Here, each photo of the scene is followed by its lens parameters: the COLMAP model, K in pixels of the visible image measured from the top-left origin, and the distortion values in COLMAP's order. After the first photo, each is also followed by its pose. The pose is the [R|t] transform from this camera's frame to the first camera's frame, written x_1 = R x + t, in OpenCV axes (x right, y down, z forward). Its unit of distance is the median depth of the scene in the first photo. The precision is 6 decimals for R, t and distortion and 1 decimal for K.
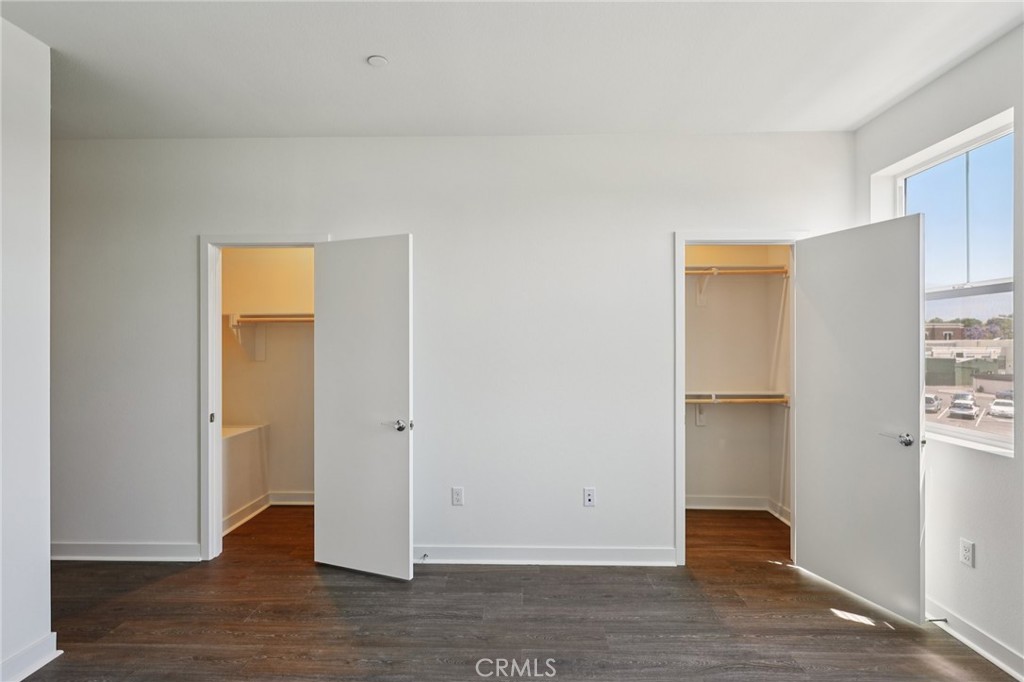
lens RADIAL K [[502.3, 0, 511.6], [0, 502.3, 338.7], [0, 0, 1]] dist [-0.000507, 0.000040]
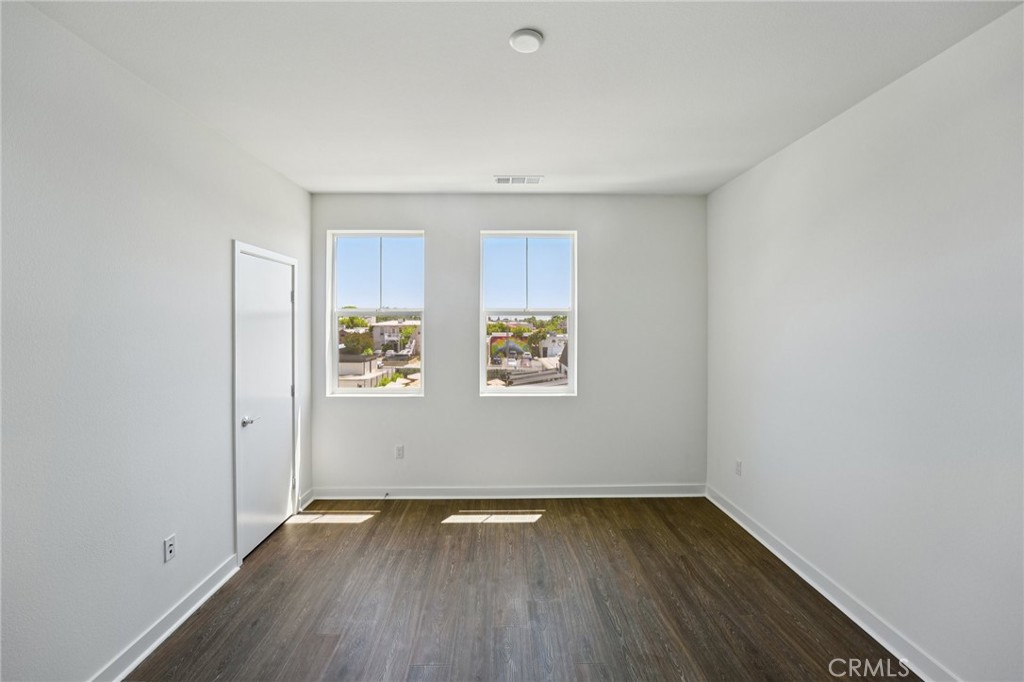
lens RADIAL K [[424.0, 0, 511.3], [0, 424.0, 321.0], [0, 0, 1]] dist [-0.000152, 0.000481]
pose [[-0.054547, 0.010925, 0.998451, -0.676057], [-0.025041, 0.999611, -0.012305, -0.066382], [-0.998197, -0.025673, -0.054253, 0.600630]]
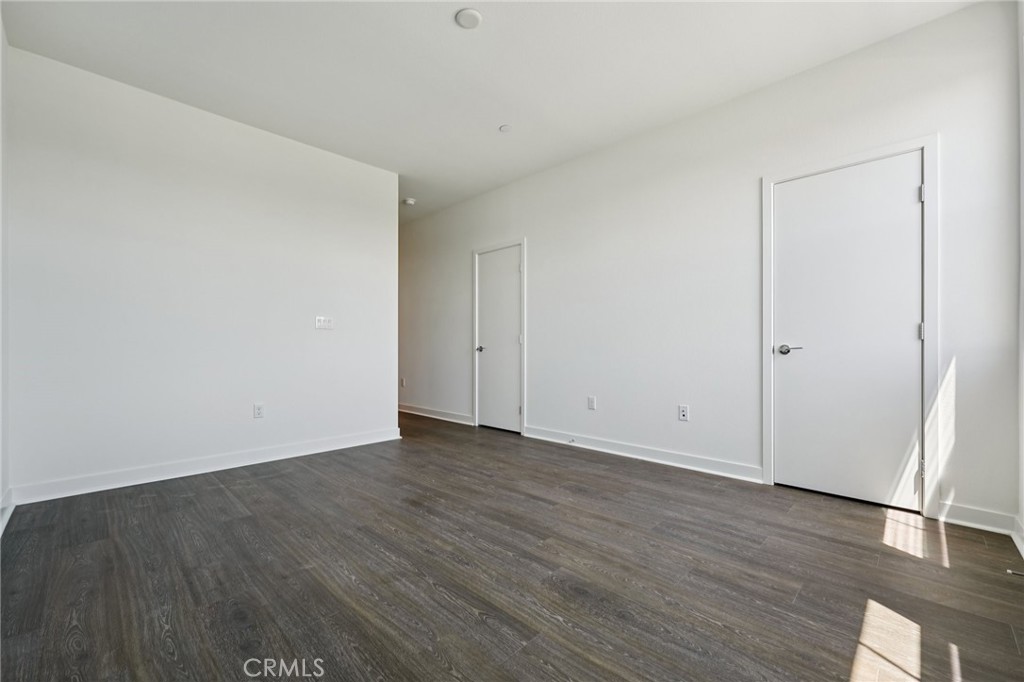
lens RADIAL K [[424.0, 0, 501.0], [0, 424.0, 340.7], [0, 0, 1]] dist [-0.000152, 0.000481]
pose [[0.720061, -0.009250, -0.693849, 0.666512], [0.007631, 0.999956, -0.005411, 0.170103], [0.693868, -0.001399, 0.720100, -0.063346]]
